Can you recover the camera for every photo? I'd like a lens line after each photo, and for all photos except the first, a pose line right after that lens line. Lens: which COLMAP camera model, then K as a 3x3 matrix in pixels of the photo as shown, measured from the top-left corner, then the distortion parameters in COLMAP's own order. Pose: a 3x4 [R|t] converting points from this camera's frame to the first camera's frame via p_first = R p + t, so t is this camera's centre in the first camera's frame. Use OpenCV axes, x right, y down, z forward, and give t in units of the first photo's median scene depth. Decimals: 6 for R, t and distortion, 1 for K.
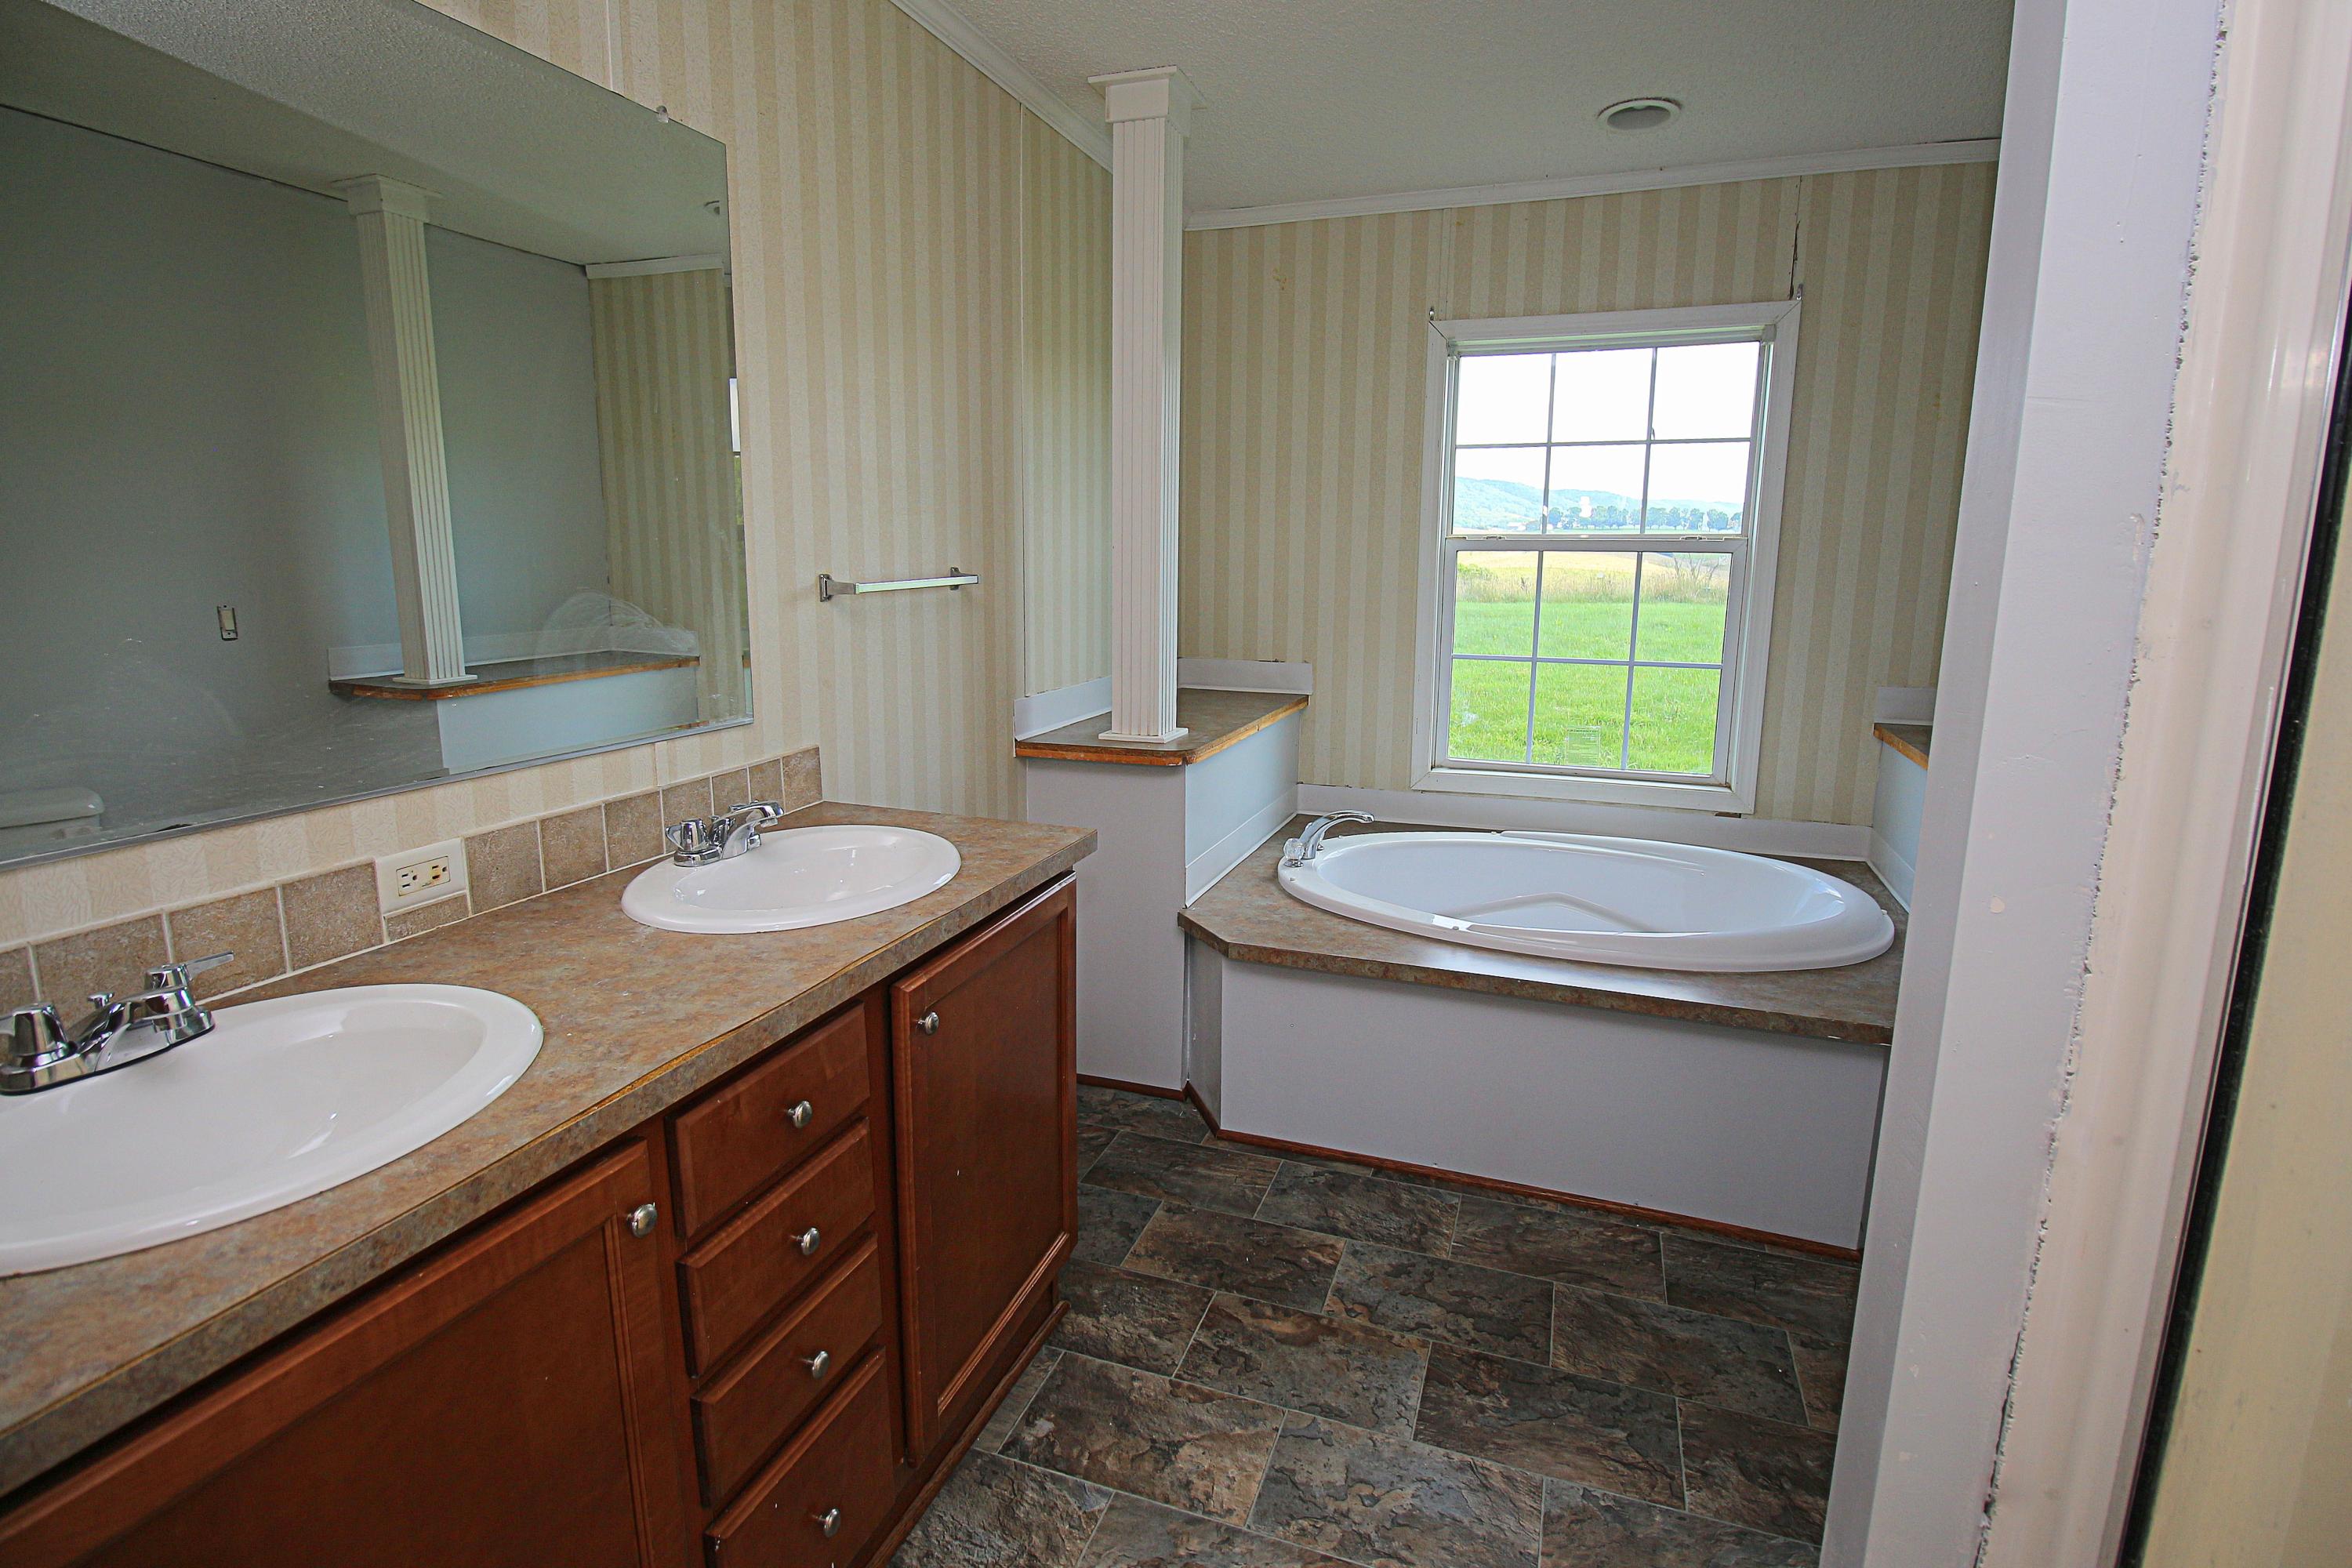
lens RADIAL K [[1118.7, 0, 1175.8], [0, 1118.7, 775.4], [0, 0, 1]] dist [-0.017499, -0.001688]
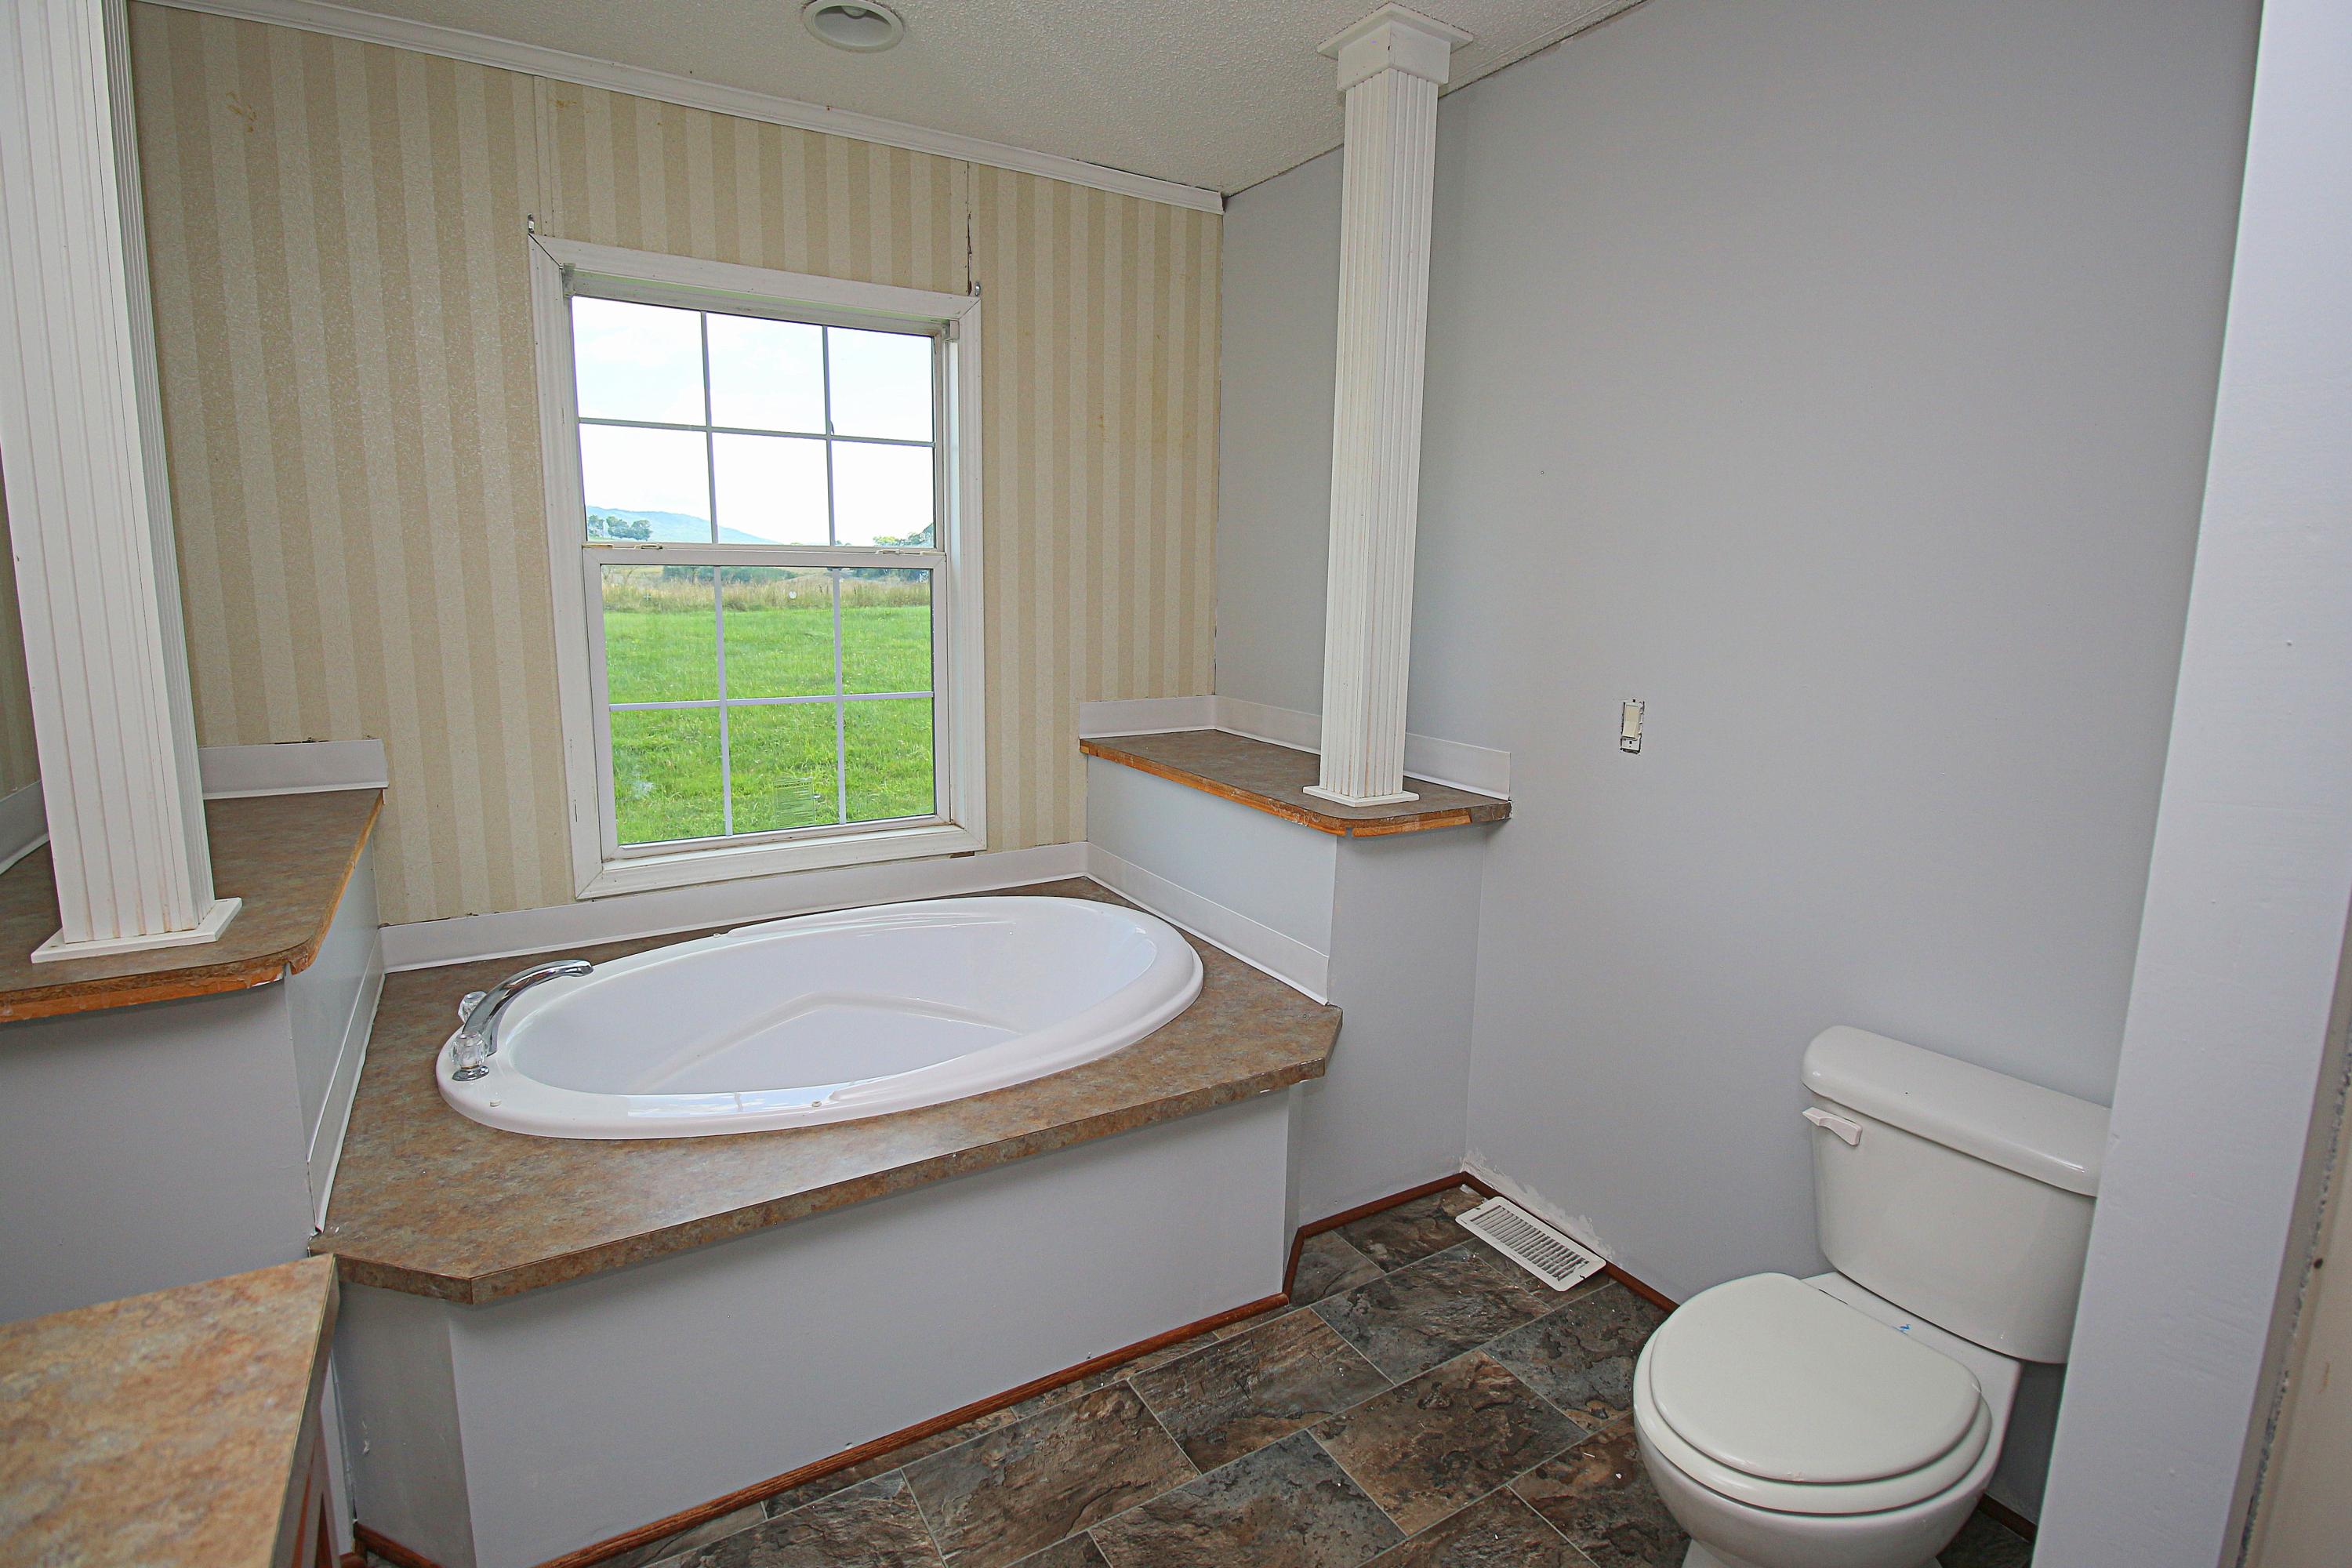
lens RADIAL K [[1118.7, 0, 1177.0], [0, 1118.7, 767.6], [0, 0, 1]] dist [-0.017499, -0.001688]
pose [[0.631182, -0.127340, 0.765111, -0.113020], [0.138429, 0.989088, 0.050419, -0.075391], [-0.763182, 0.074090, 0.641922, 0.357171]]
